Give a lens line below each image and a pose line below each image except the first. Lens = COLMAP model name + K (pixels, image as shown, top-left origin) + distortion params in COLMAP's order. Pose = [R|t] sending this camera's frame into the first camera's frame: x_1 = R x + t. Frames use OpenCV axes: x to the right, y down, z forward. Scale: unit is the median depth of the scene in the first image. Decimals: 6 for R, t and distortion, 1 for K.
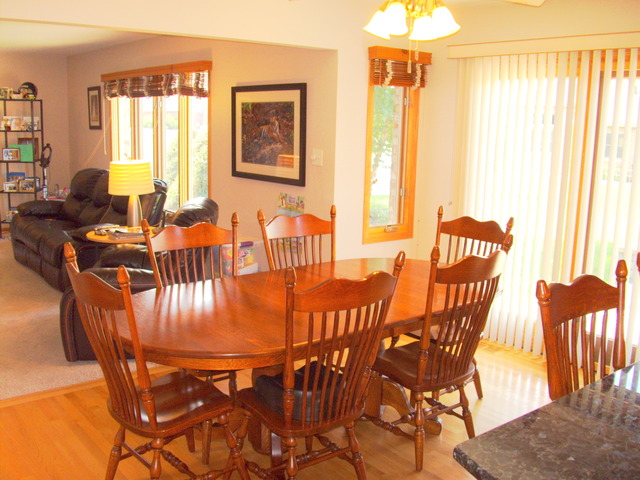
lens RADIAL K [[664.5, 0, 319.6], [0, 664.5, 244.8], [0, 0, 1]] dist [-0.107985, 0.000000]
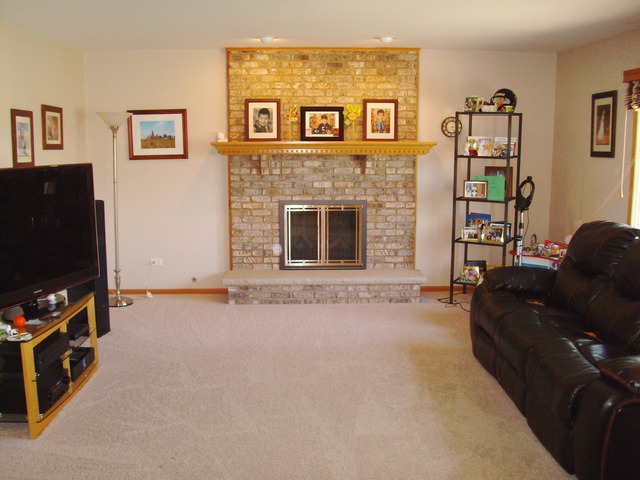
lens RADIAL K [[664.5, 0, 318.7], [0, 664.5, 240.8], [0, 0, 1]] dist [-0.107985, 0.000000]
pose [[0.803503, 0.070788, -0.591077, -0.179833], [-0.097868, 0.995103, -0.013865, -0.056035], [0.587201, 0.068988, 0.806496, 0.312975]]
